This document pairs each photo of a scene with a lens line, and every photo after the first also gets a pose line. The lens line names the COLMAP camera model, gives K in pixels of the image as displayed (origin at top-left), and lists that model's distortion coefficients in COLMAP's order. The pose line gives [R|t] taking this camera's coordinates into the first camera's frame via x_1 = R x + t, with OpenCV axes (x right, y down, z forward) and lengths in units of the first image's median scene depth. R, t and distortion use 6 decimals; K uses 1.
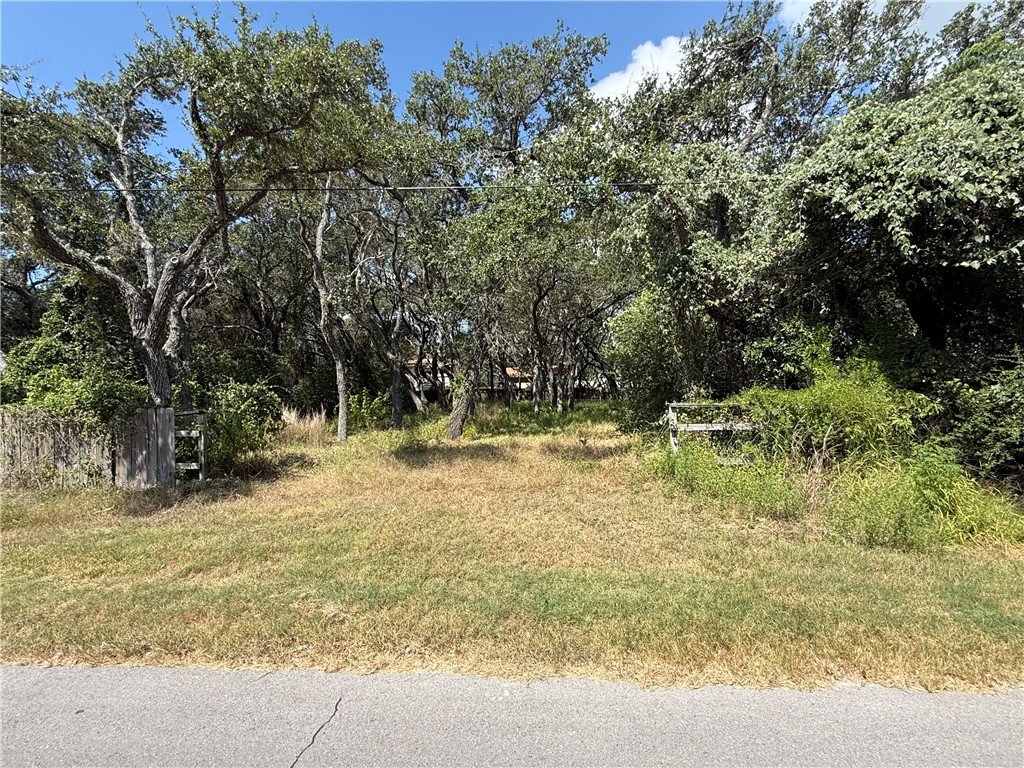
lens RADIAL K [[478.1, 0, 511.7], [0, 478.1, 384.4], [0, 0, 1]] dist [-0.000789, 0.000994]
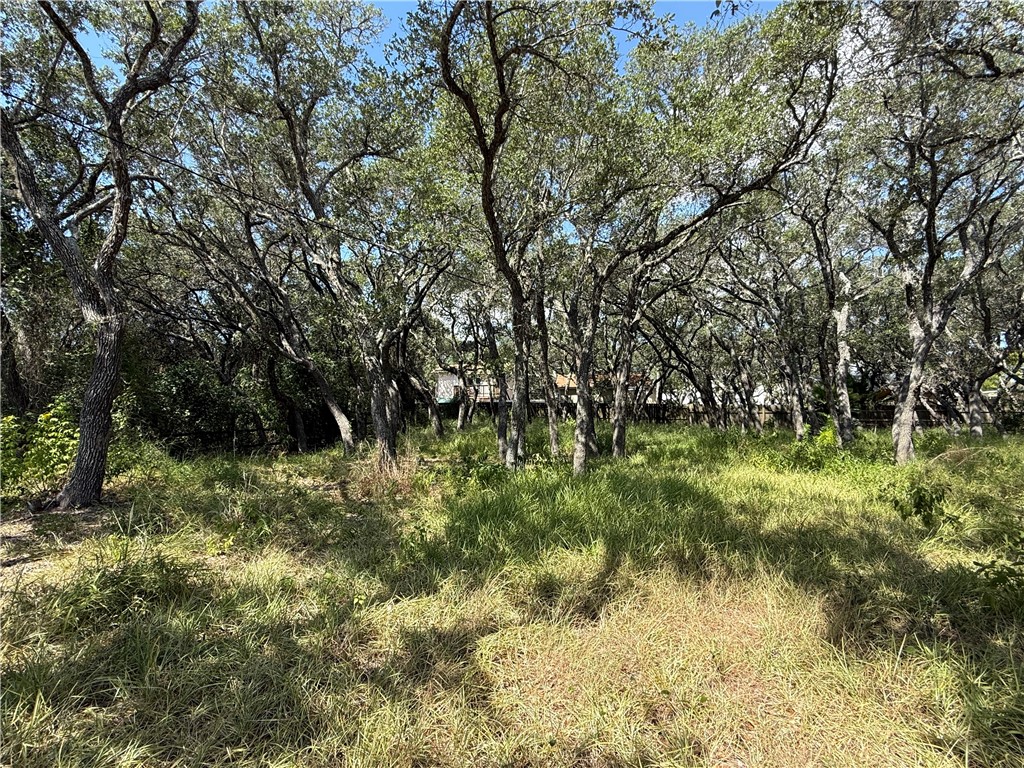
lens RADIAL K [[478.1, 0, 513.1], [0, 478.1, 383.2], [0, 0, 1]] dist [-0.000789, 0.000994]
pose [[0.982651, 0.004322, -0.185415, 0.070071], [-0.010248, 0.999466, -0.031014, 0.000166], [0.185182, 0.032376, 0.982171, 0.317707]]
